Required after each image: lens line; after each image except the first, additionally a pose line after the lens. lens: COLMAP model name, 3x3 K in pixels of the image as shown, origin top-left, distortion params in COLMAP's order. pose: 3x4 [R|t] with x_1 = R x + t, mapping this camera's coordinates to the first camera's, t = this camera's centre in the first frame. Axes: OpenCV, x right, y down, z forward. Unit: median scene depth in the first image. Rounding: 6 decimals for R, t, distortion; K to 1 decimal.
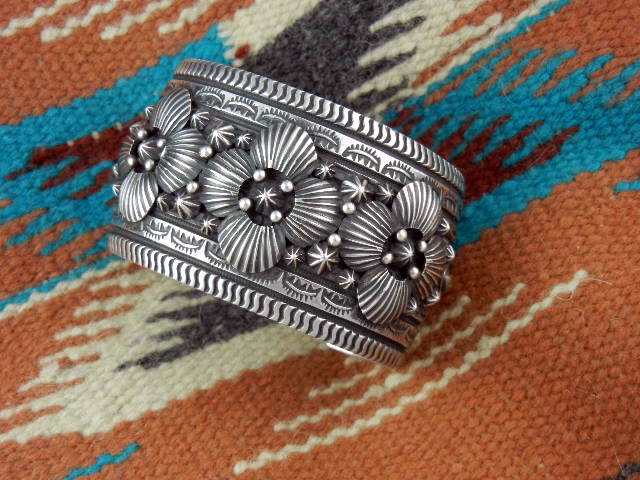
lens RADIAL K [[1313.6, 0, 320.0], [0, 1313.6, 240.0], [0, 0, 1]] dist [-0.020921, -0.004683]
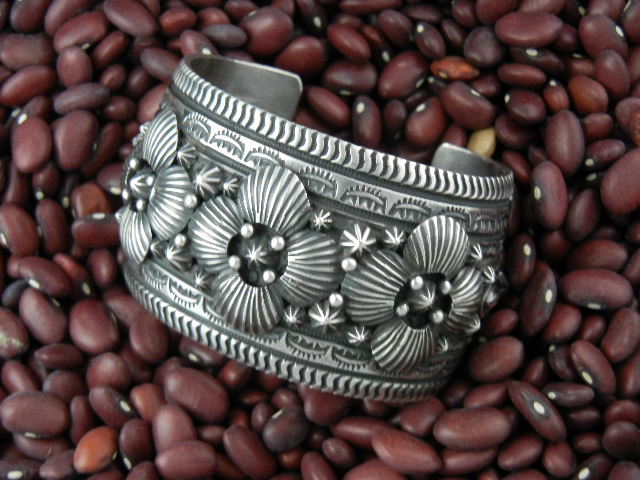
lens RADIAL K [[1313.6, 0, 320.0], [0, 1313.6, 240.0], [0, 0, 1]] dist [-0.020921, -0.004683]
pose [[0.974494, -0.033549, -0.221890, 0.194202], [0.091440, 0.962320, 0.256084, -0.260770], [0.204938, -0.269842, 0.940843, 0.175585]]
